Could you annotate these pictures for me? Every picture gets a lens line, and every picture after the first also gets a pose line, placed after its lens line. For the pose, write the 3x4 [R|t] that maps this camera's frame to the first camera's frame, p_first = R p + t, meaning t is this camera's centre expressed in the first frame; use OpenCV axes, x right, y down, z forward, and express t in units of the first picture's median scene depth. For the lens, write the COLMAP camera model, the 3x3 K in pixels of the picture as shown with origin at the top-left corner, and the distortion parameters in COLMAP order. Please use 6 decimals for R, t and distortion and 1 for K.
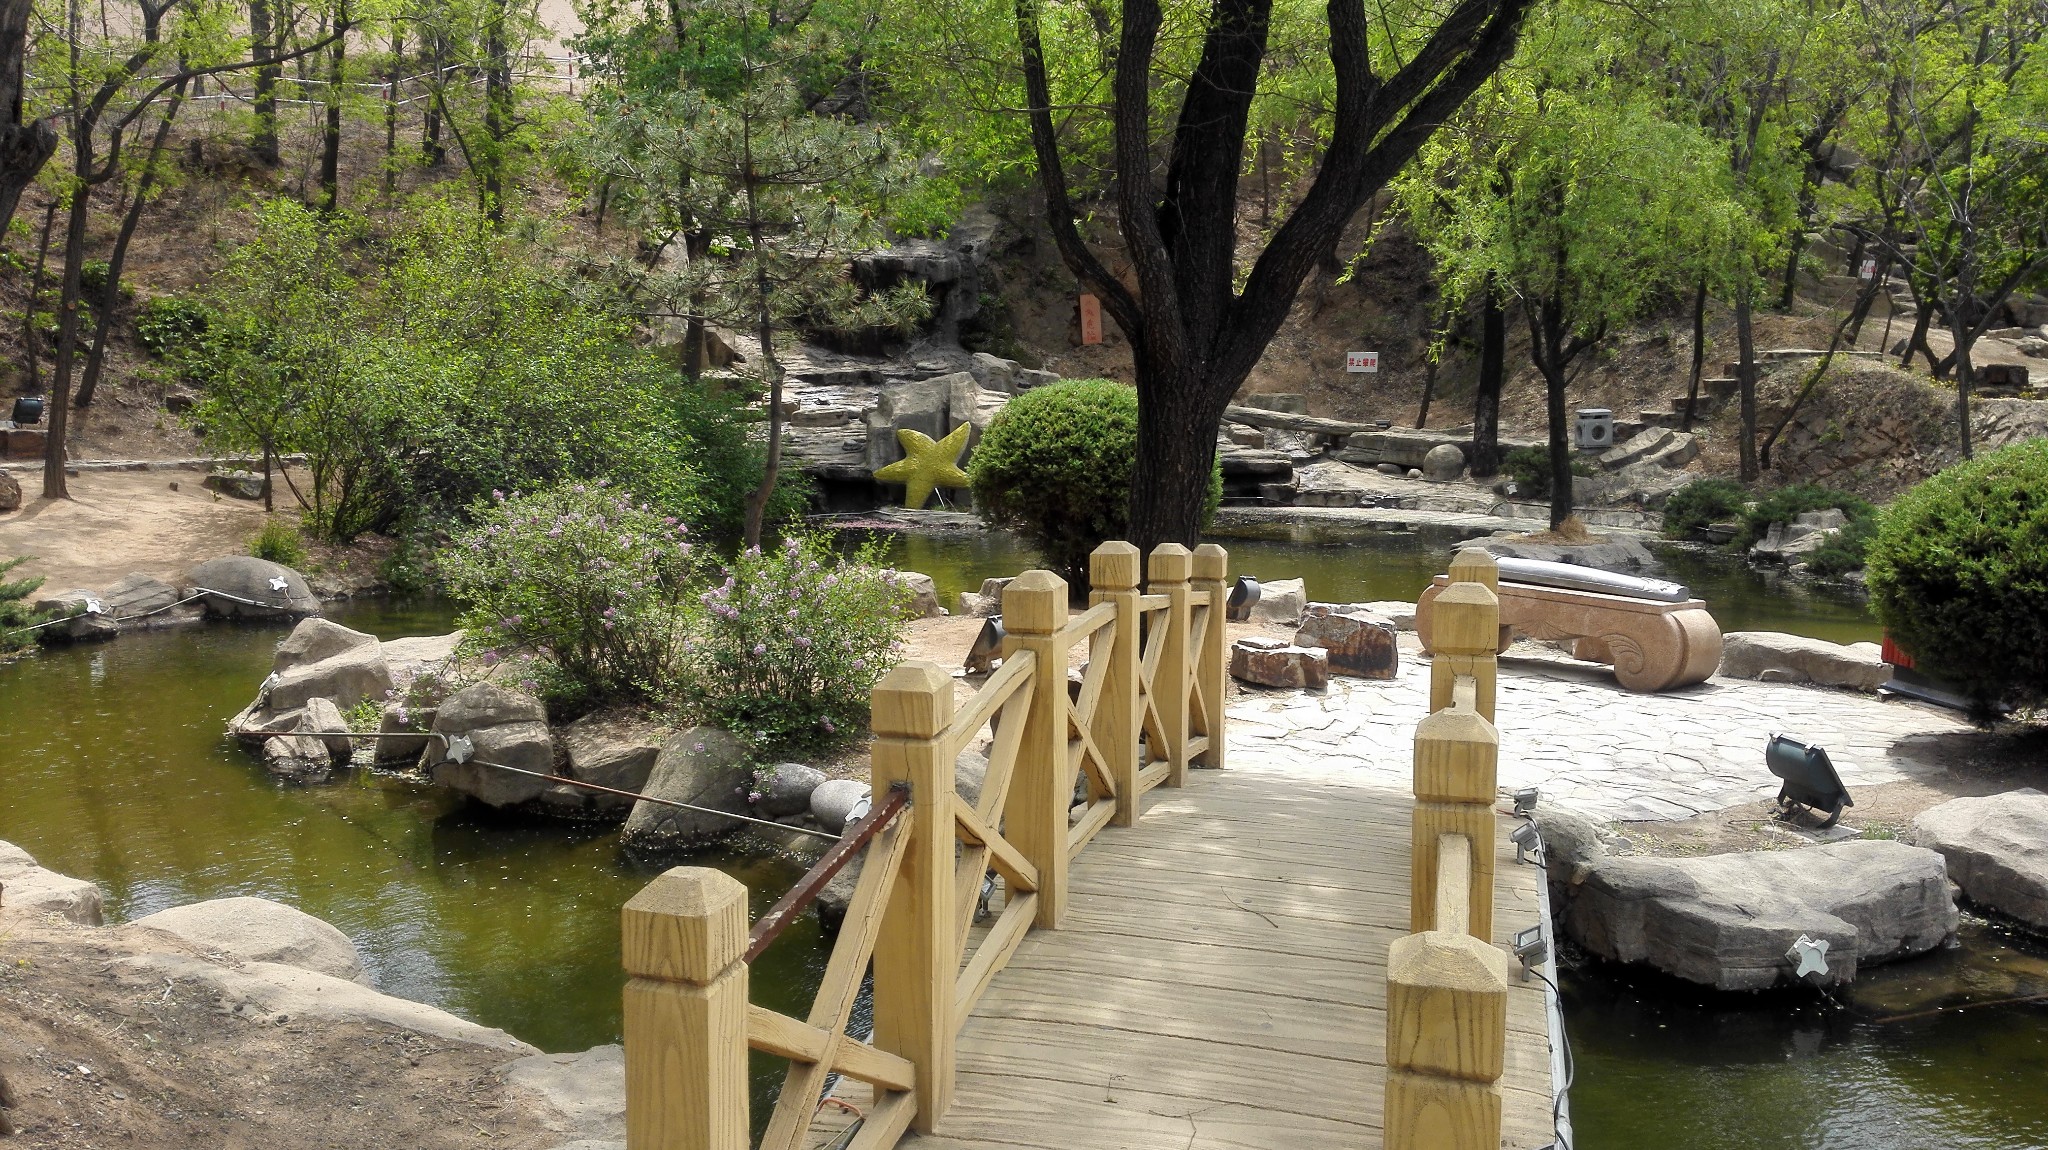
lens RADIAL K [[1783.1, 0, 1006.4], [0, 1783.1, 588.9], [0, 0, 1]] dist [0.063605, -0.077210]
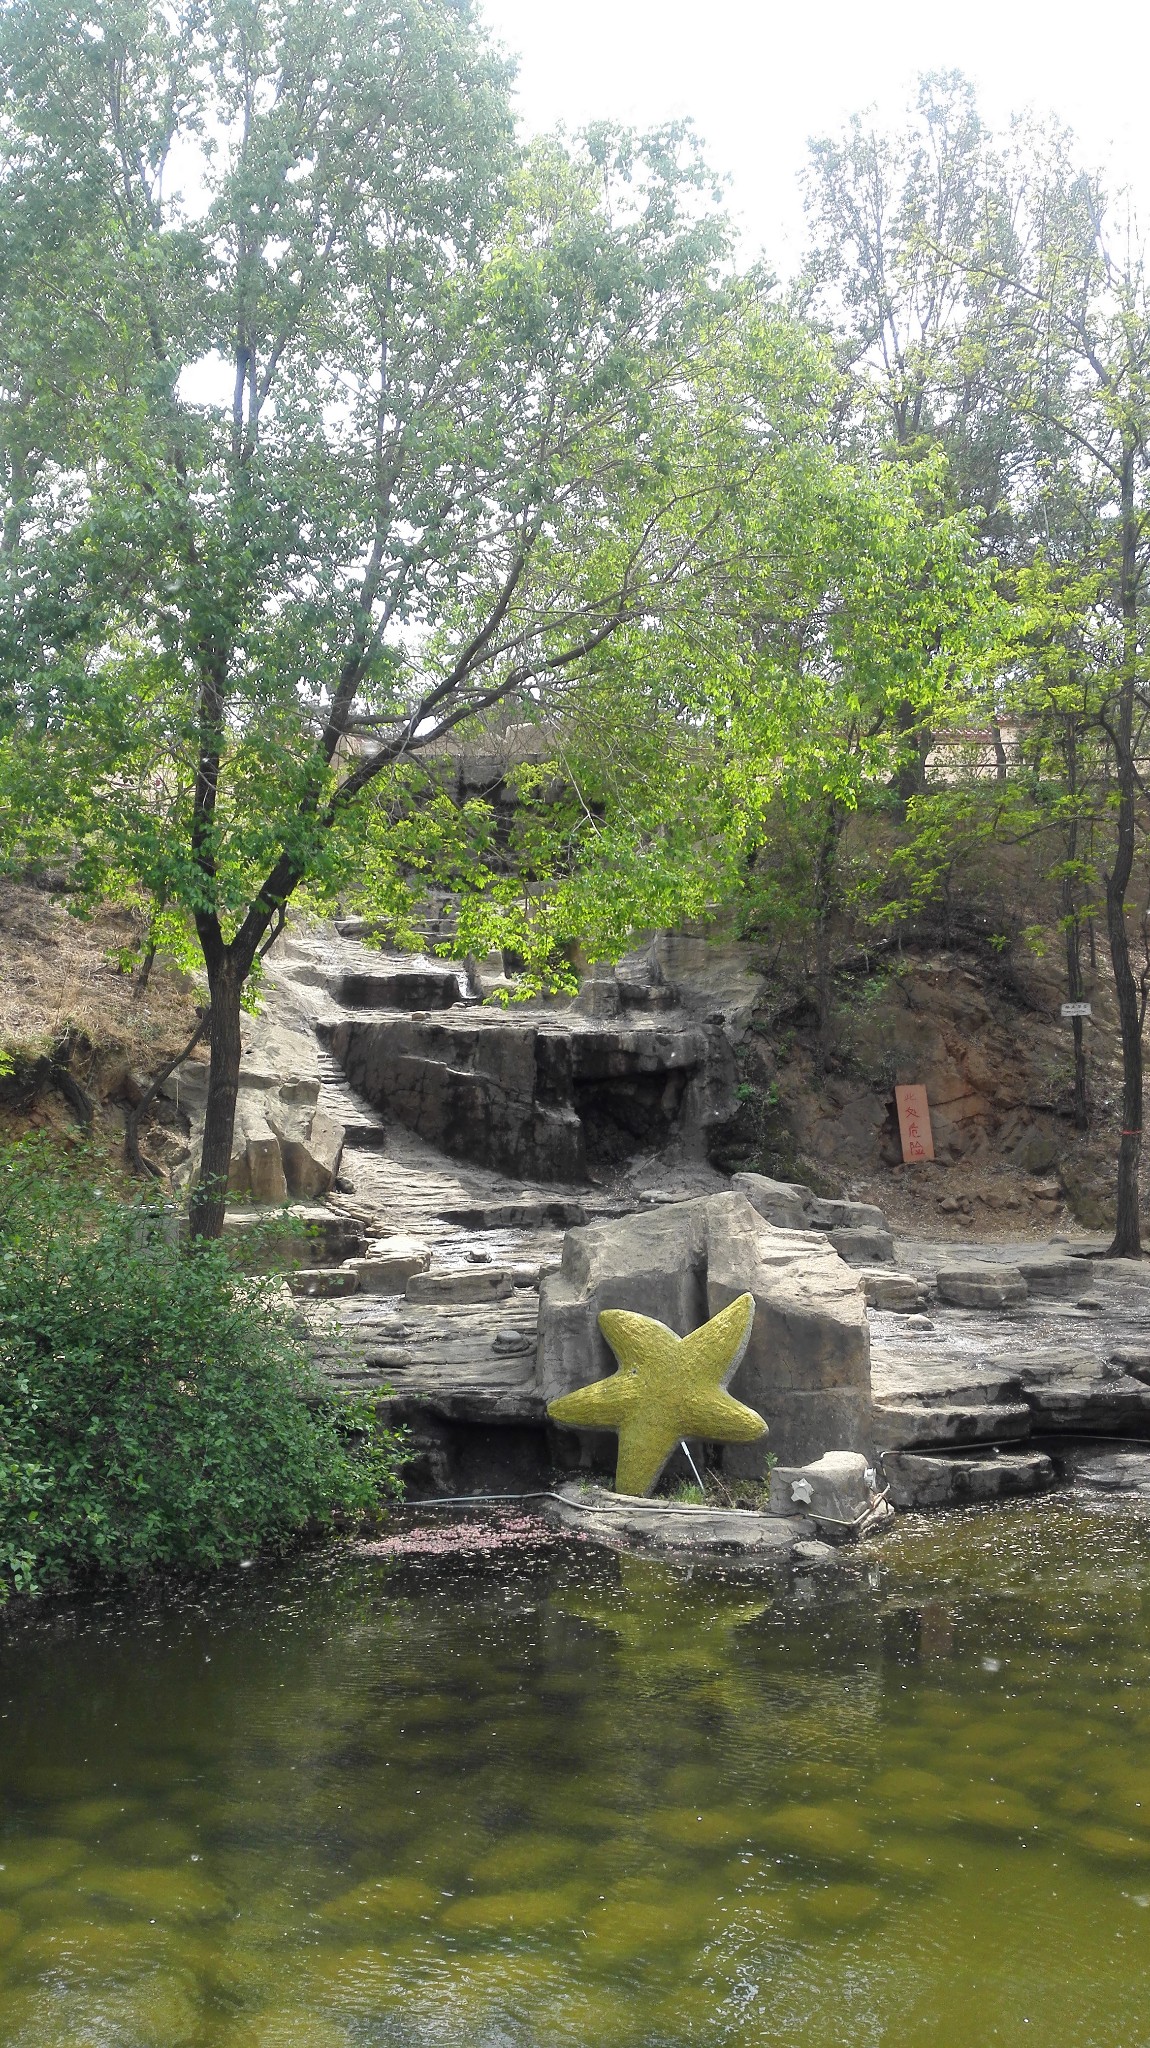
lens RADIAL K [[1783.1, 0, 562.2], [0, 1783.1, 1015.7], [0, 0, 1]] dist [0.063605, -0.077210]
pose [[0.995300, -0.025231, -0.093491, -0.023442], [0.002213, 0.971136, -0.238518, -0.050505], [0.096811, 0.237190, 0.966627, 0.502930]]
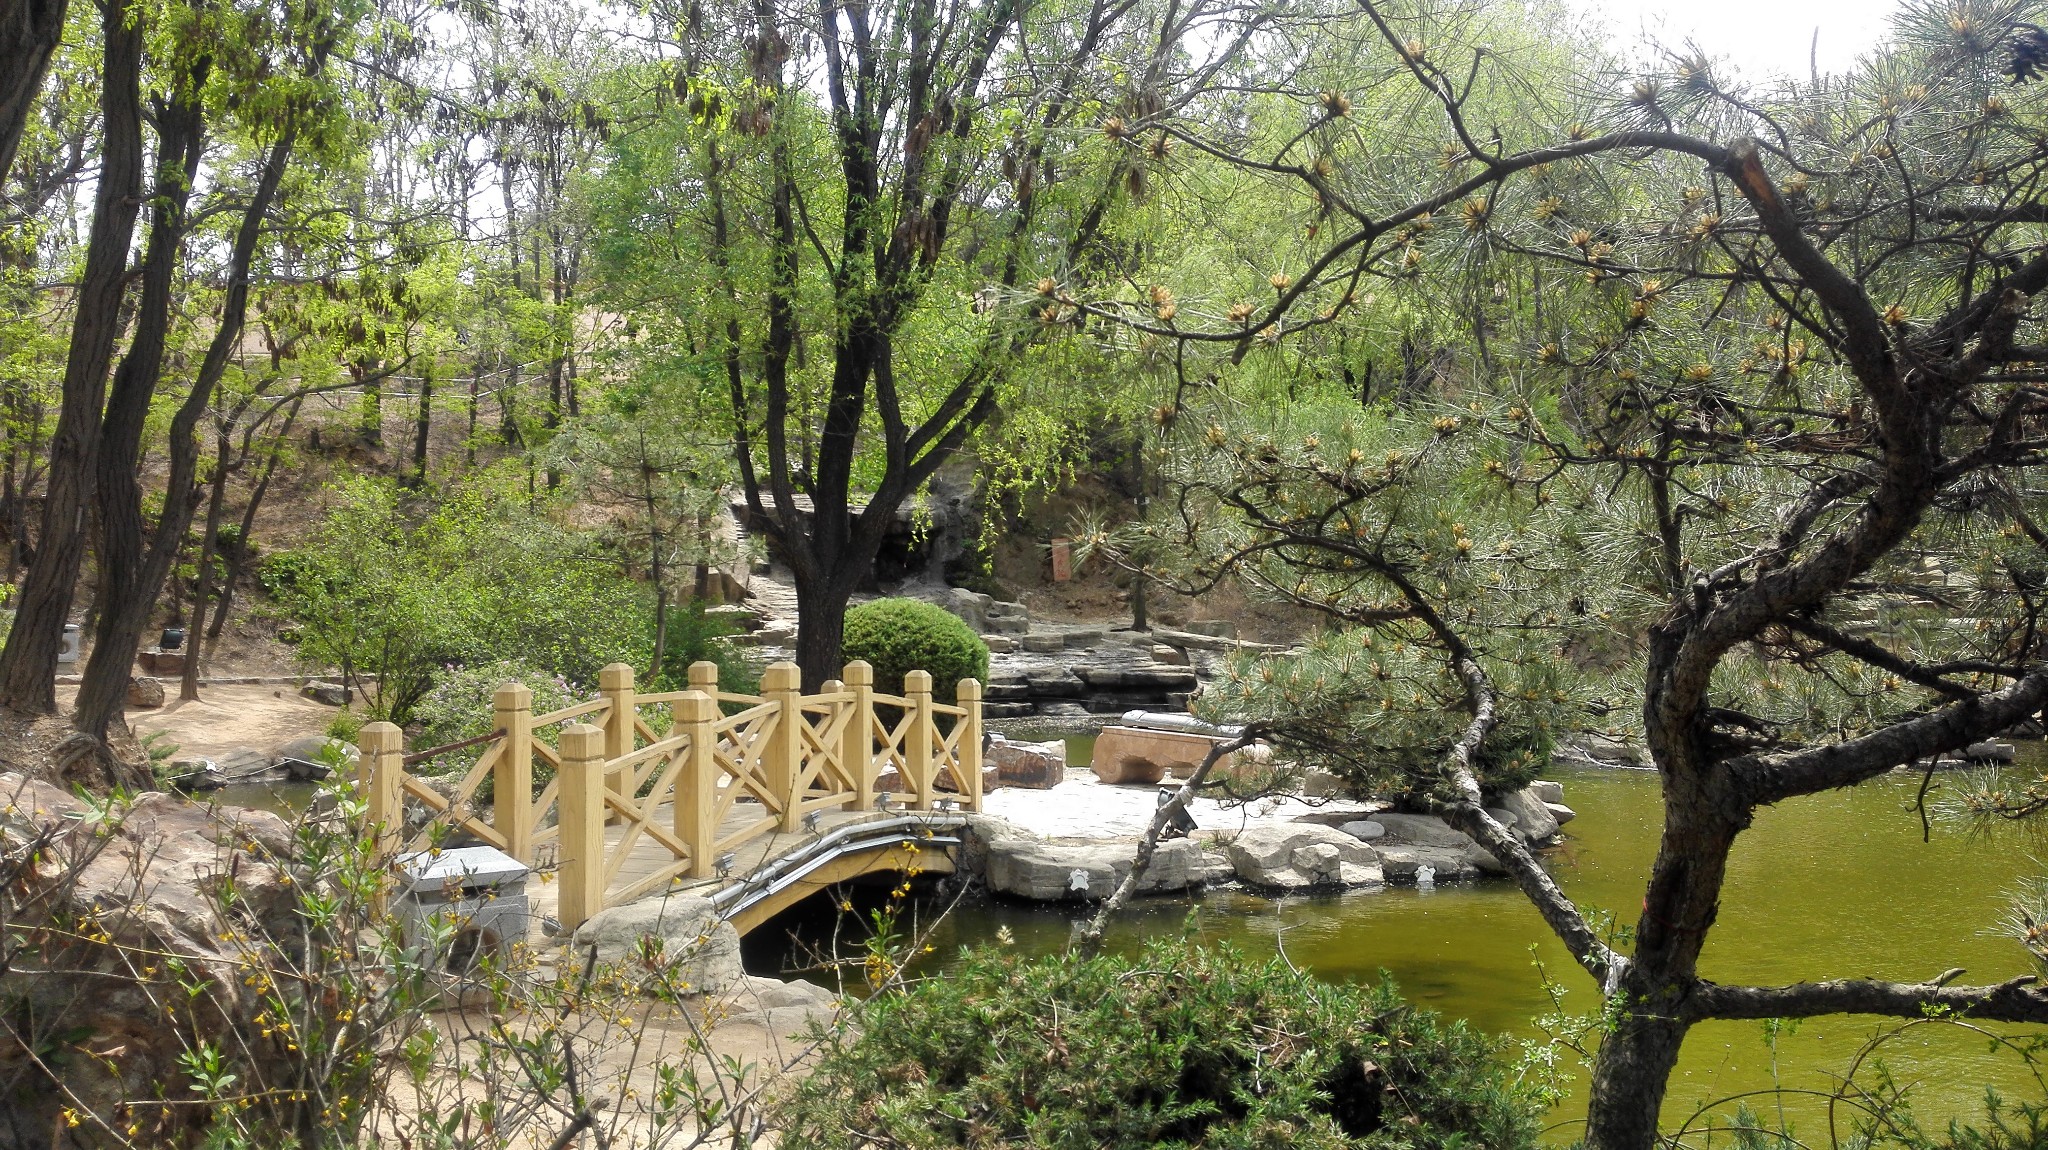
lens RADIAL K [[1783.1, 0, 1034.3], [0, 1783.1, 592.0], [0, 0, 1]] dist [0.063605, -0.077210]
pose [[0.998917, -0.011222, -0.045161, 0.114666], [0.005106, 0.991059, -0.133330, 0.036070], [0.046253, 0.132955, 0.990042, -0.217518]]
